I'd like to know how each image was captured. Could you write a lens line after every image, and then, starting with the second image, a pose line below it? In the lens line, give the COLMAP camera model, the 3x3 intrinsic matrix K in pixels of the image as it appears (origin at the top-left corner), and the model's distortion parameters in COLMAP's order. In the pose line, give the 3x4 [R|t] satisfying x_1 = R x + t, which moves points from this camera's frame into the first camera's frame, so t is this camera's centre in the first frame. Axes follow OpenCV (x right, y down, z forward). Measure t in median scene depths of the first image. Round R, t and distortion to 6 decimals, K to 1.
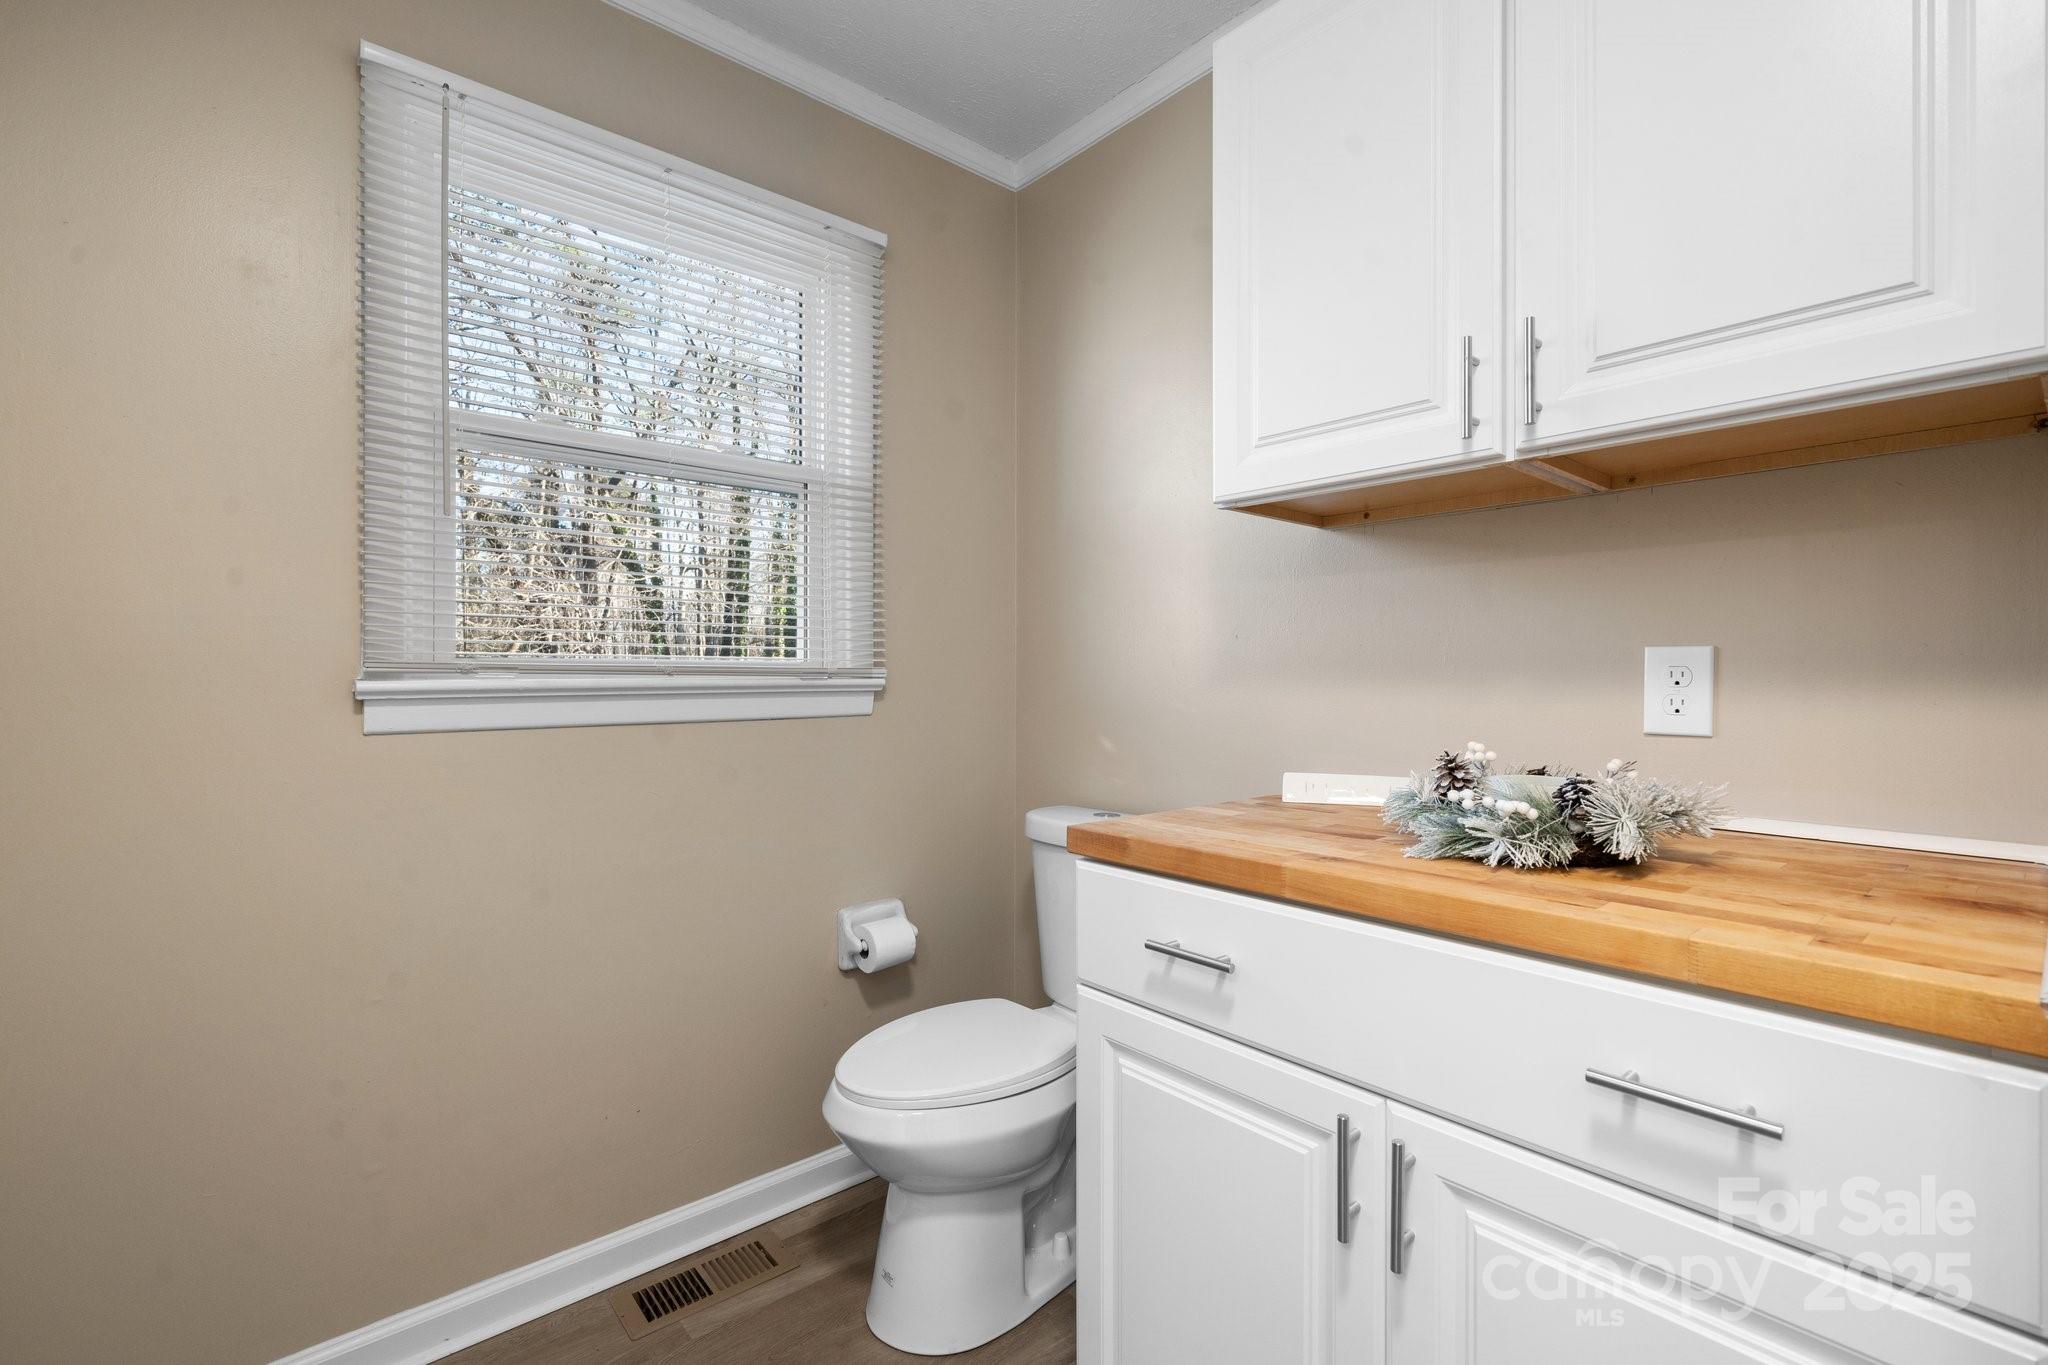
lens RADIAL K [[885.5, 0, 1010.4], [0, 885.5, 675.6], [0, 0, 1]] dist [-0.000634, 0.000291]
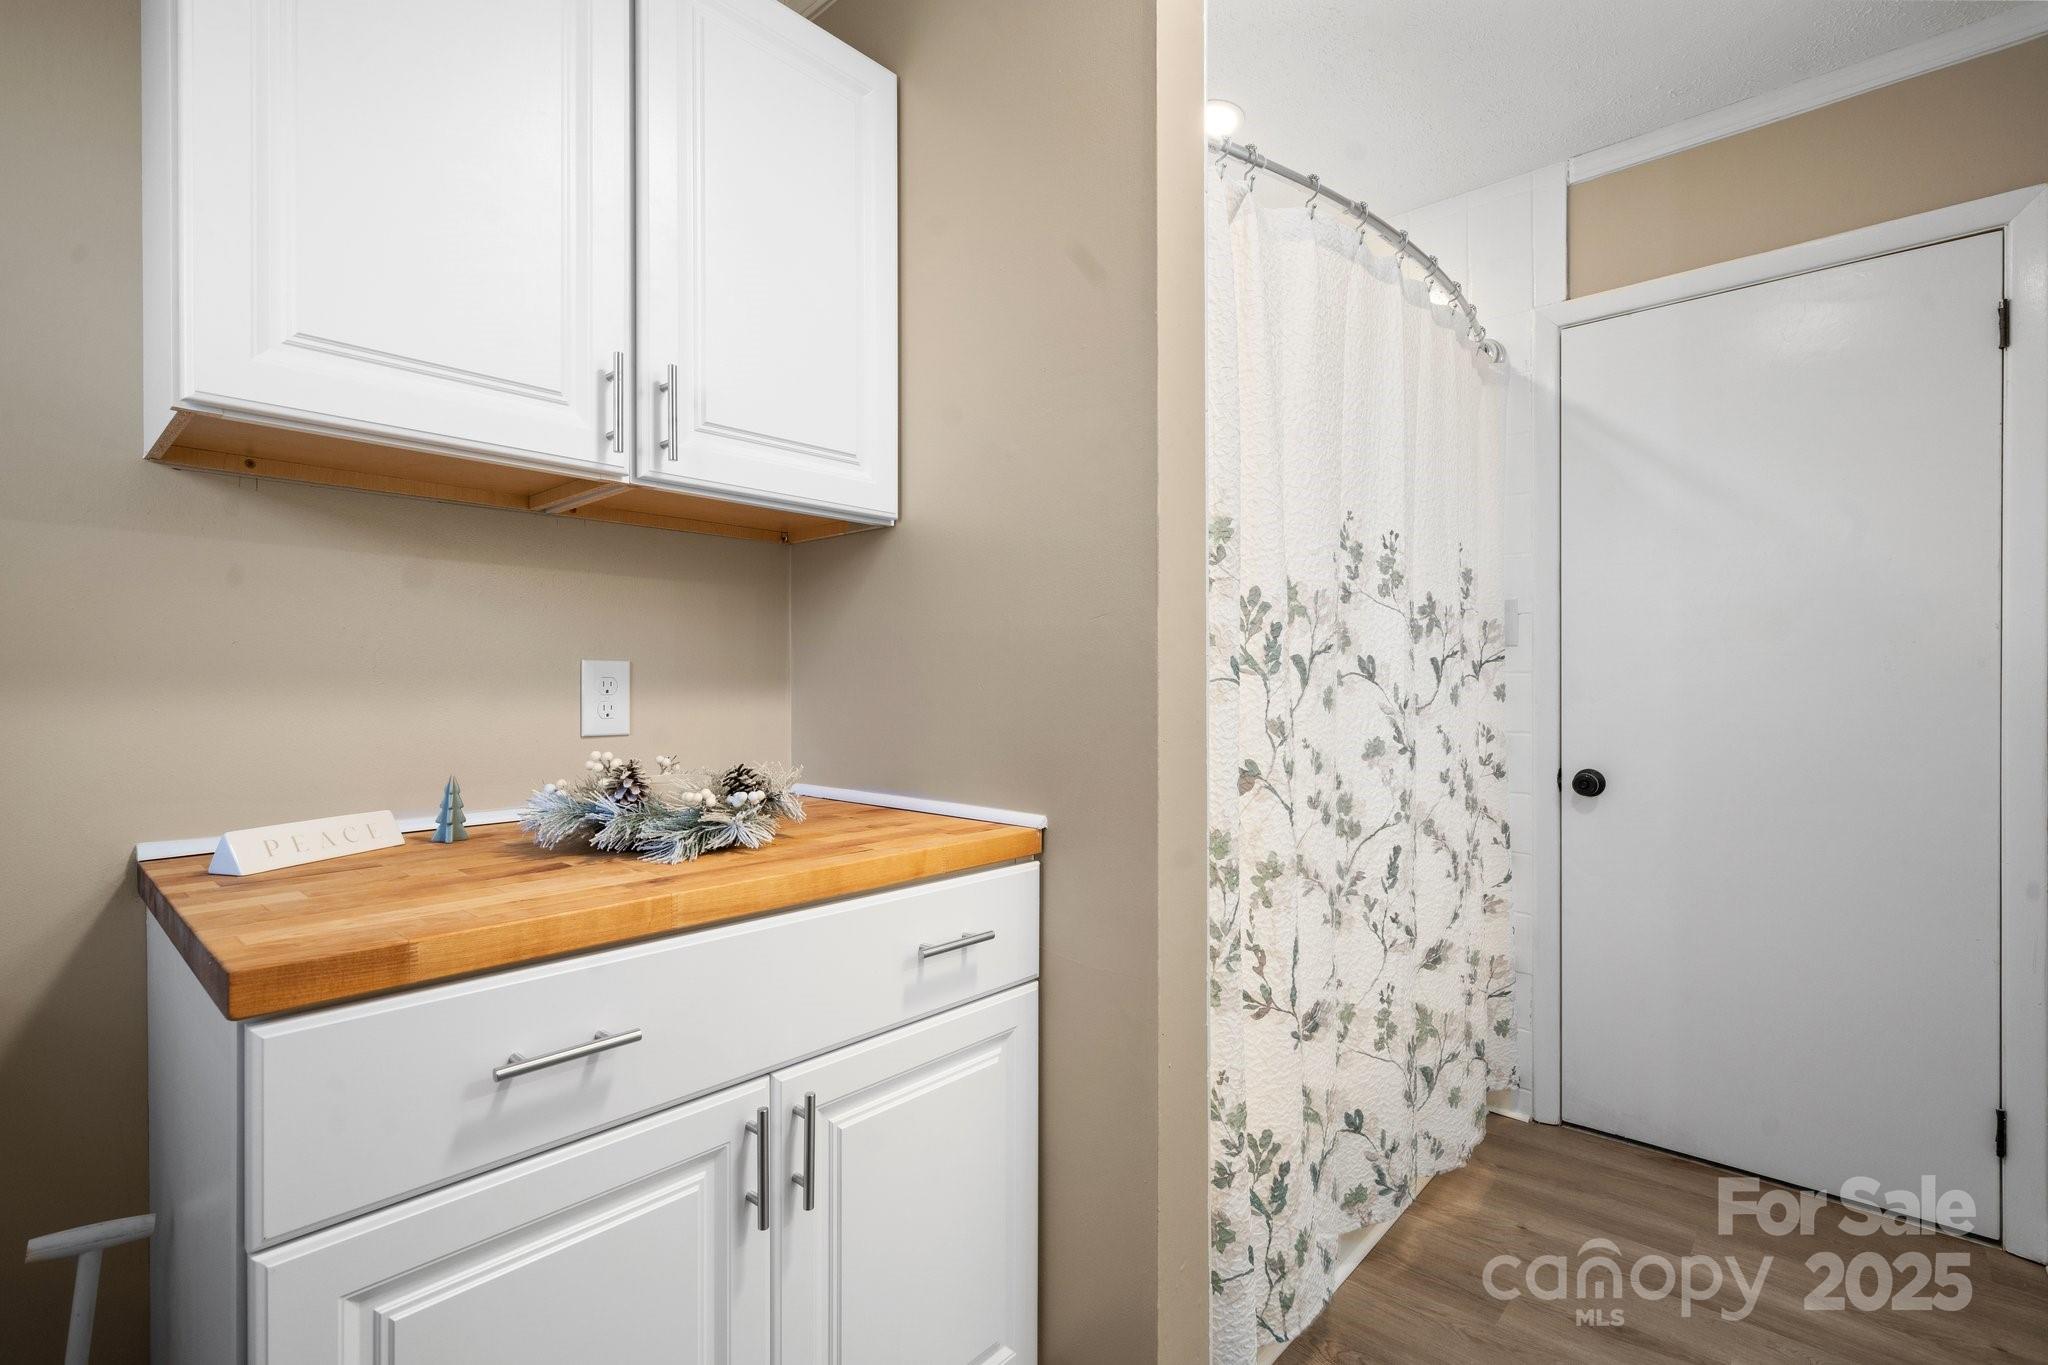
lens RADIAL K [[954.6, 0, 1008.1], [0, 954.6, 684.4], [0, 0, 1]] dist [0.003575, 0.001830]
pose [[-0.112521, -0.001774, 0.993648, -0.574185], [-0.000137, 0.999998, 0.001770, -0.003424], [-0.993649, 0.000063, -0.112521, 0.622262]]
